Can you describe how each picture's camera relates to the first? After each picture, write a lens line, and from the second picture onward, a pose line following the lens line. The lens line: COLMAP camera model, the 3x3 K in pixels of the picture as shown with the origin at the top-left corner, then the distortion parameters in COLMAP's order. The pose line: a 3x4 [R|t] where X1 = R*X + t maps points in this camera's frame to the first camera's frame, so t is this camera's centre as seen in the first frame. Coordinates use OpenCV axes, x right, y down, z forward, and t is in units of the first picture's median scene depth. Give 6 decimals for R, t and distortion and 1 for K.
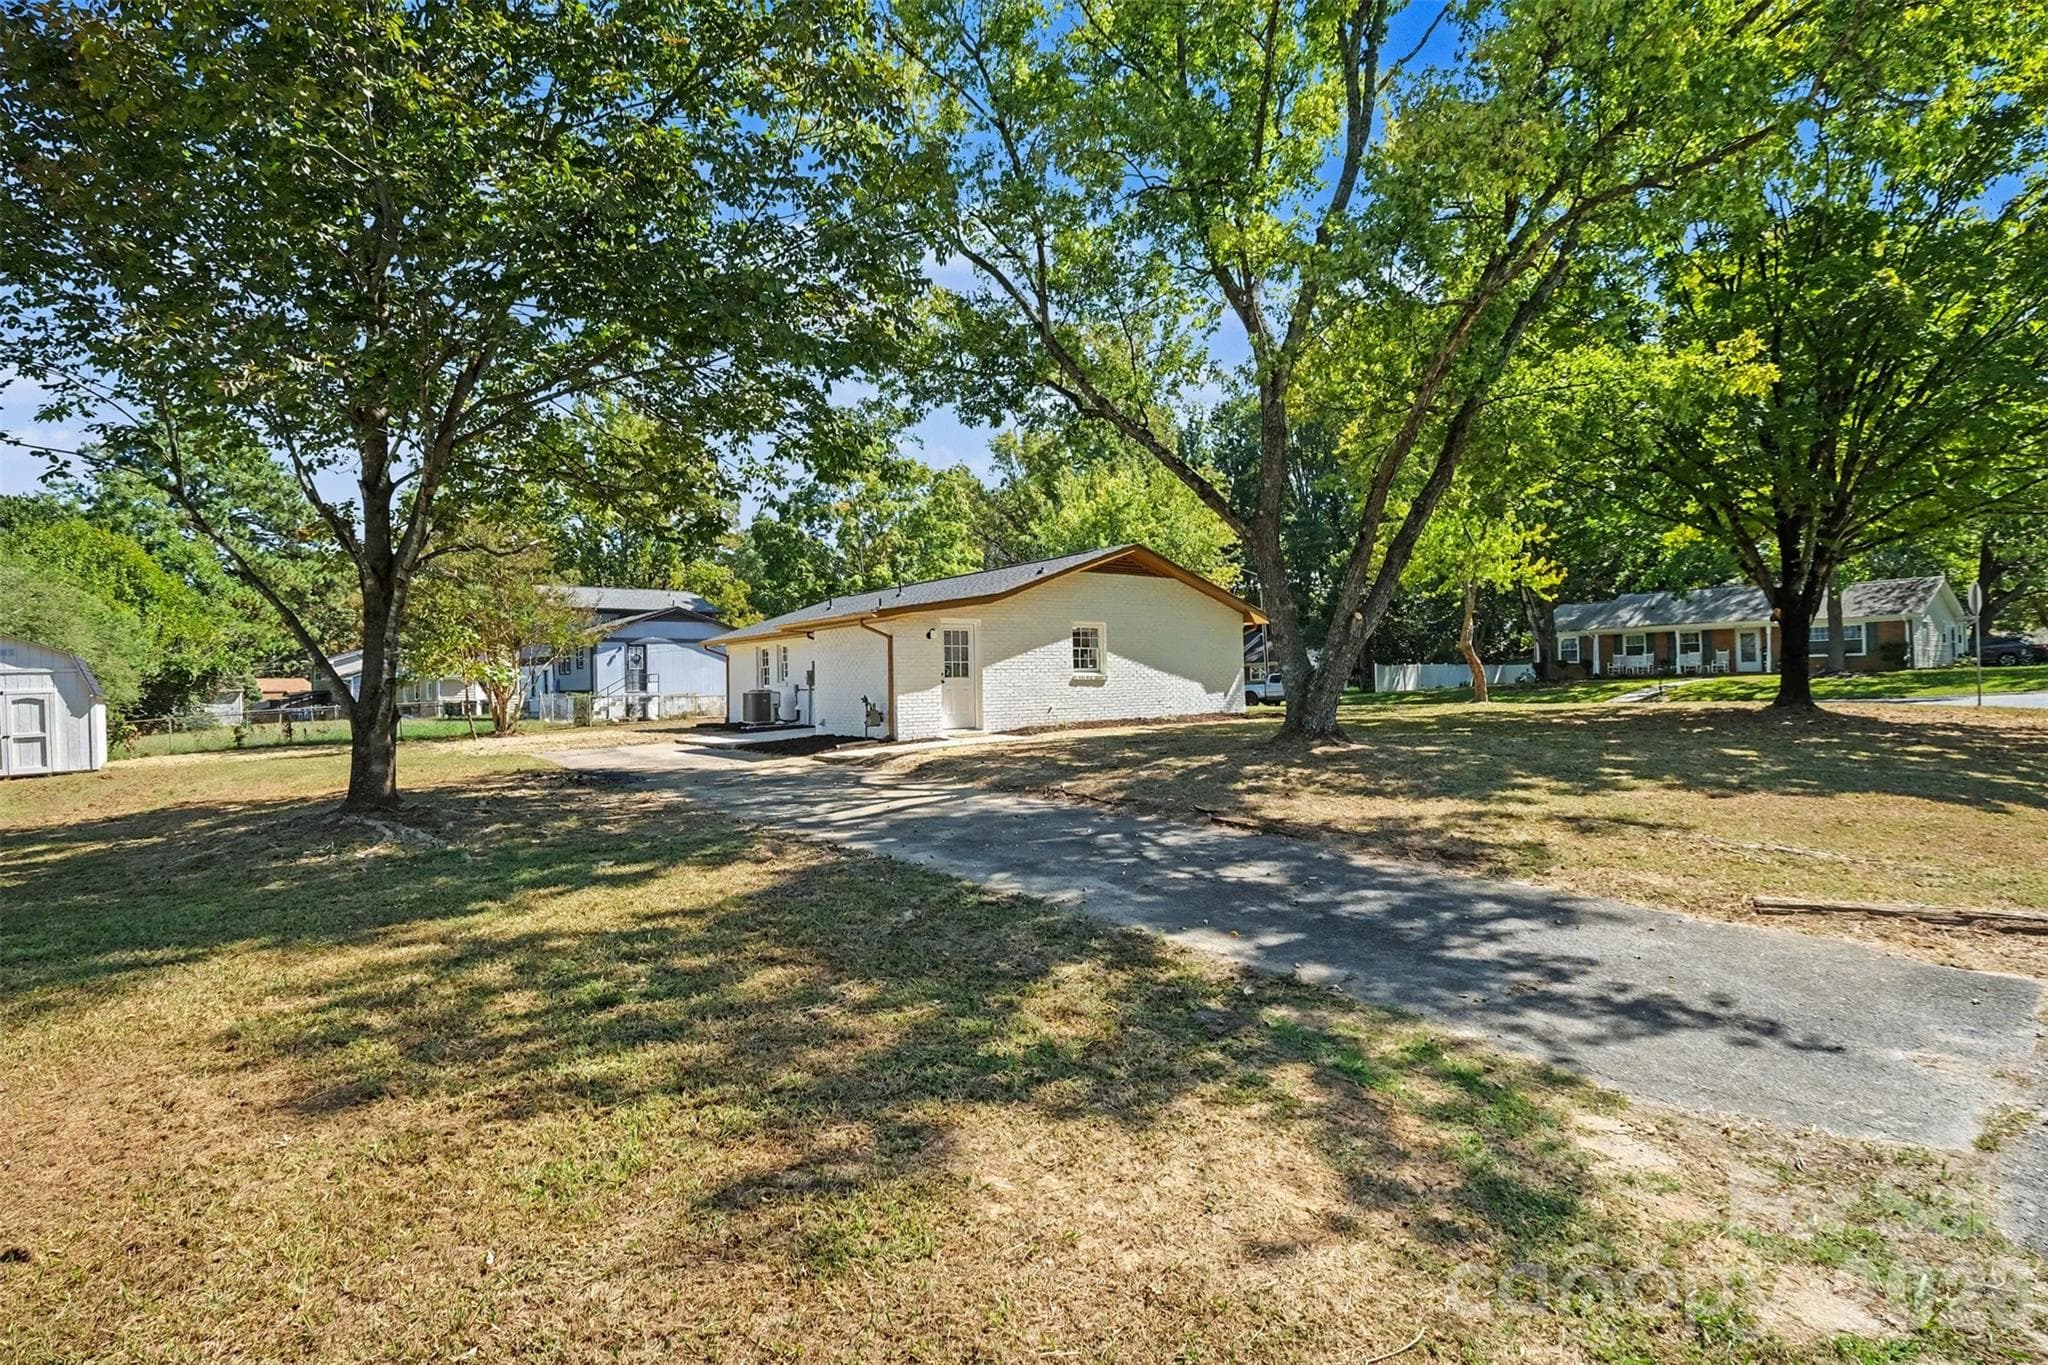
lens RADIAL K [[880.3, 0, 1027.4], [0, 880.3, 673.7], [0, 0, 1]] dist [-0.003133, -0.000467]
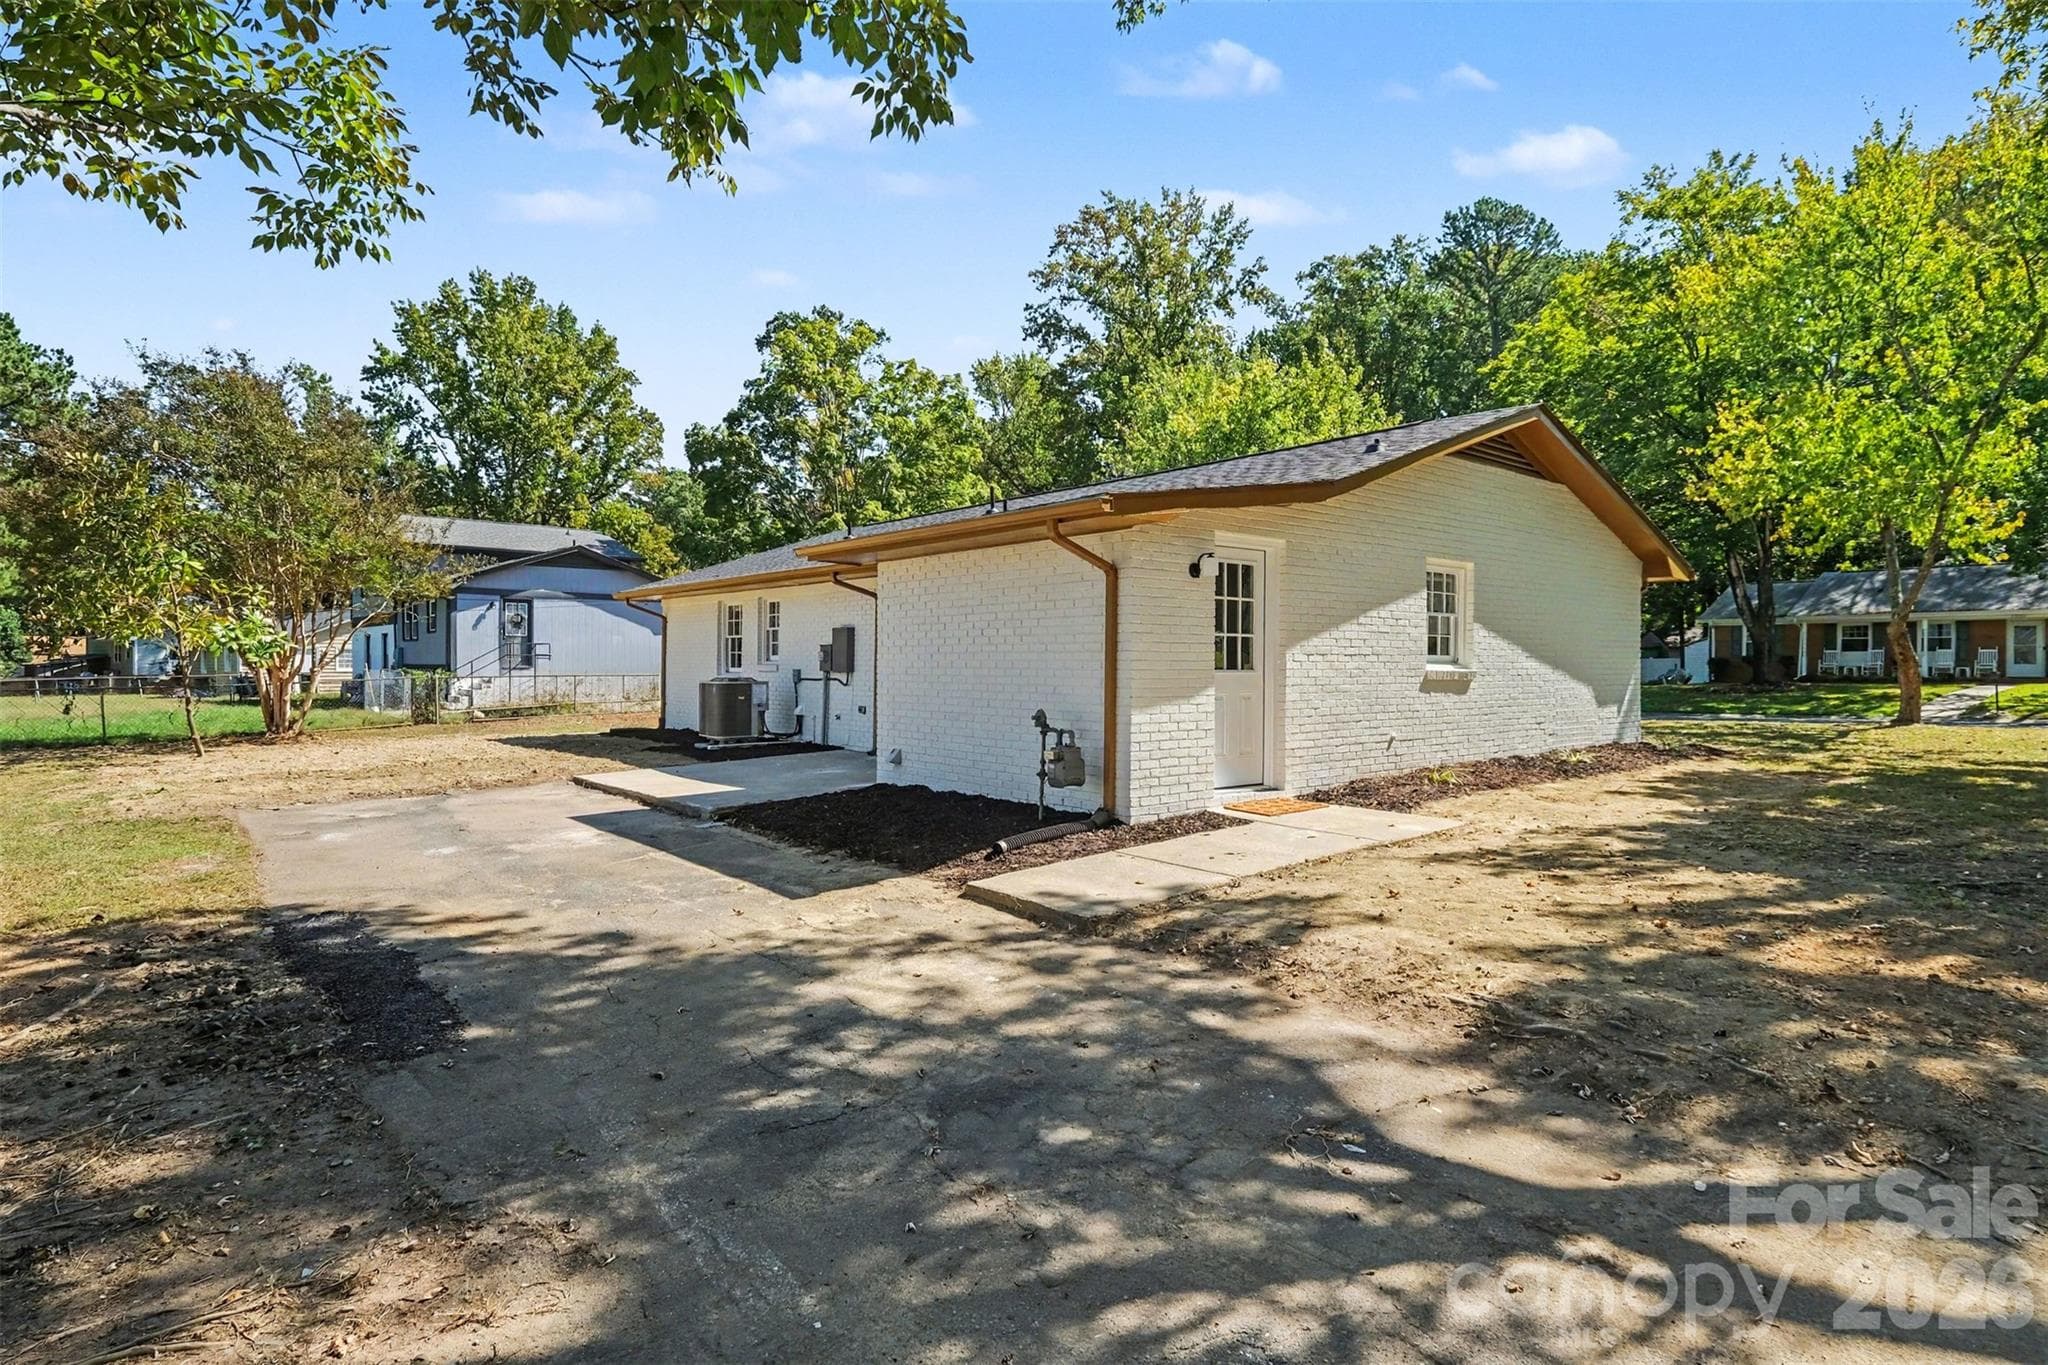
lens RADIAL K [[979.9, 0, 1021.3], [0, 979.9, 658.7], [0, 0, 1]] dist [-0.000373, 0.000740]
pose [[0.998506, 0.024752, 0.048706, -0.090899], [-0.025001, 0.999677, 0.004493, -0.000402], [-0.048579, -0.005704, 0.998803, 0.224062]]
